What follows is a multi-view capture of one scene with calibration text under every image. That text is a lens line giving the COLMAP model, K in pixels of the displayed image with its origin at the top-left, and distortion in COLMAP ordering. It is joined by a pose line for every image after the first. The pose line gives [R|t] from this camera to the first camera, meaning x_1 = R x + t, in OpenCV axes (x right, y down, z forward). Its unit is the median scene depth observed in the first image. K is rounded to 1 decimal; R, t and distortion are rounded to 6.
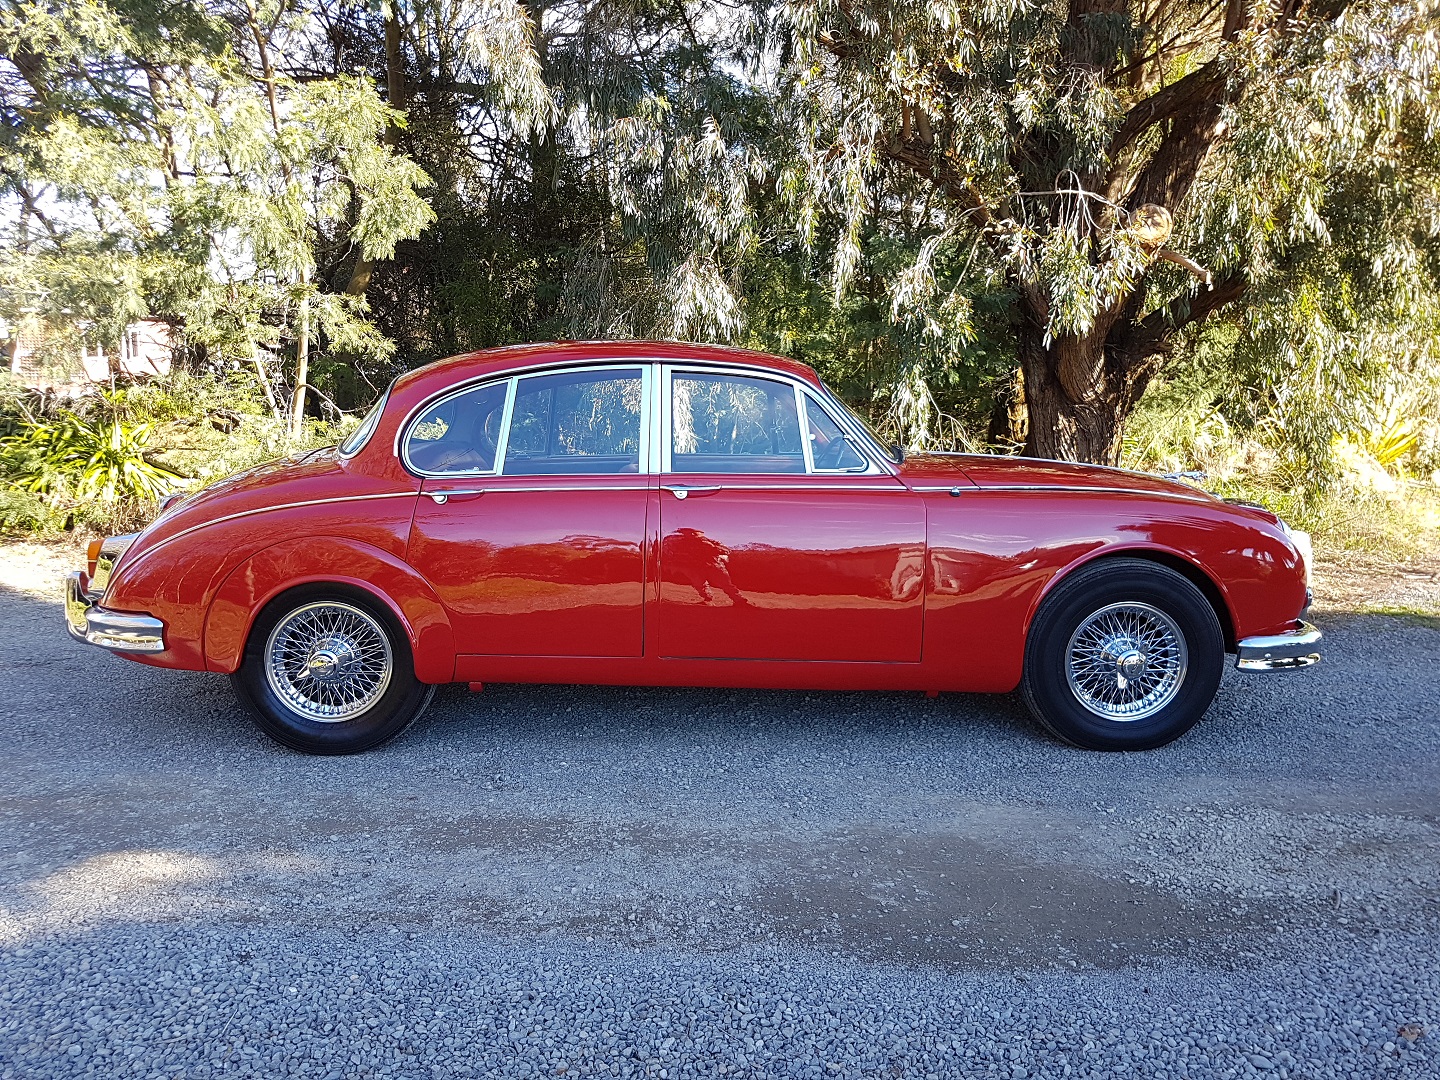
lens RADIAL K [[1152.2, 0, 702.6], [0, 1152.2, 535.5], [0, 0, 1]] dist [0.181474, -0.326537]
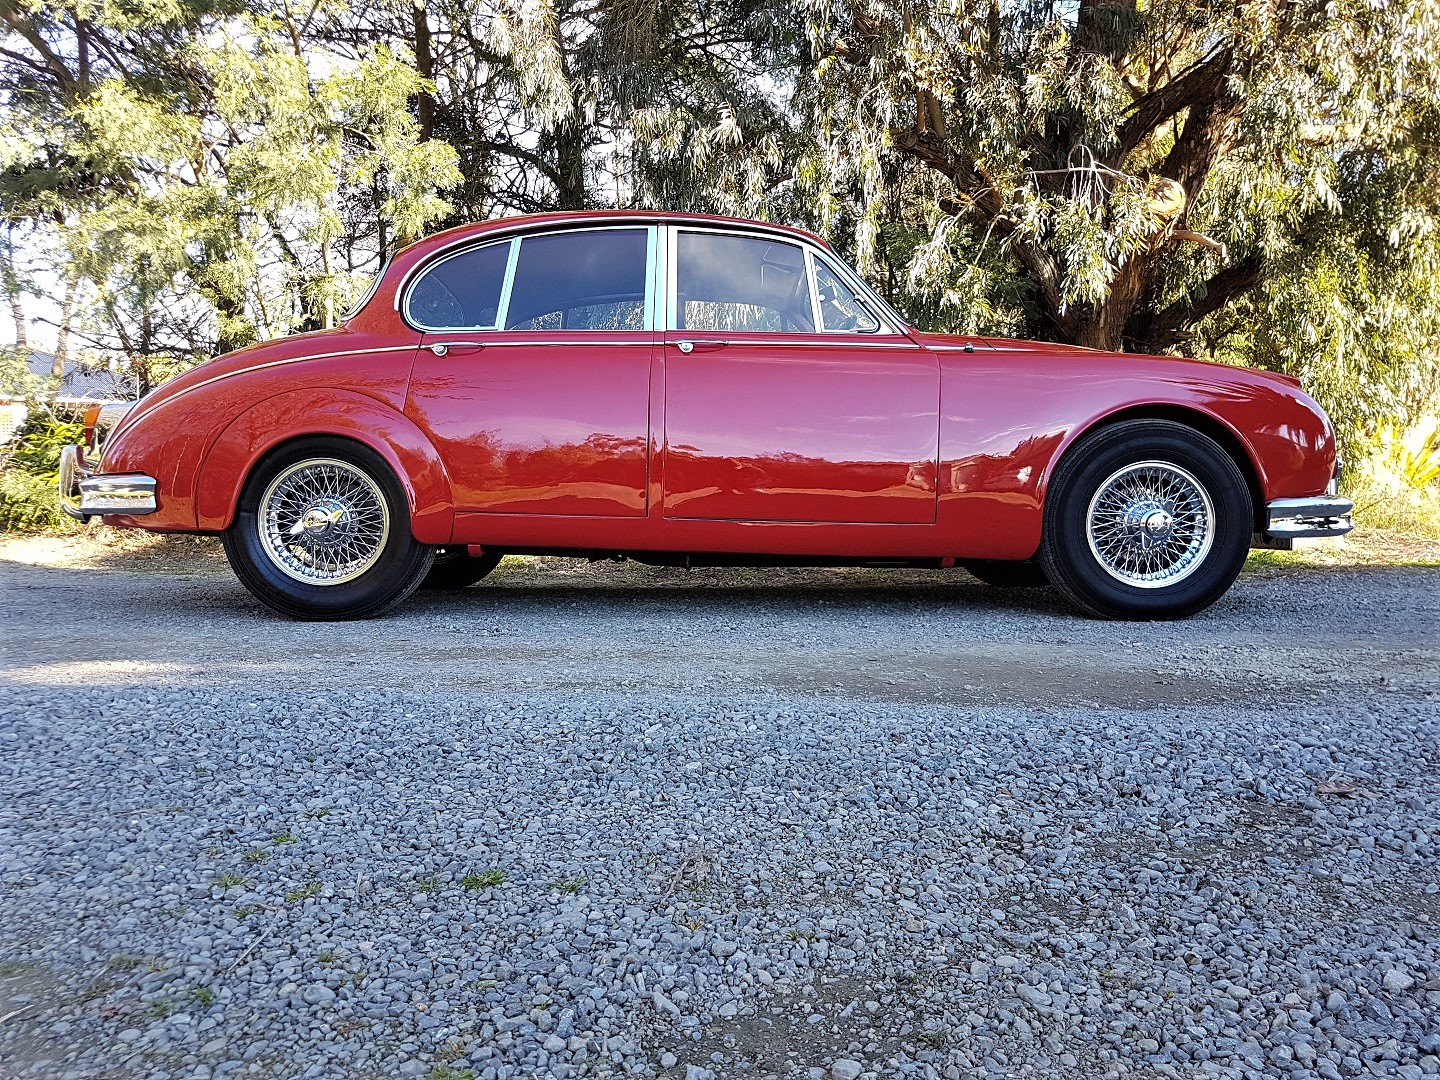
lens RADIAL K [[1146.0, 0, 718.7], [0, 1146.0, 560.6], [0, 0, 1]] dist [0.158838, -0.271004]
pose [[0.999896, -0.002800, -0.014160, 0.012995], [0.001346, 0.994815, -0.101690, 0.145661], [0.014371, 0.101661, 0.994715, 0.030875]]
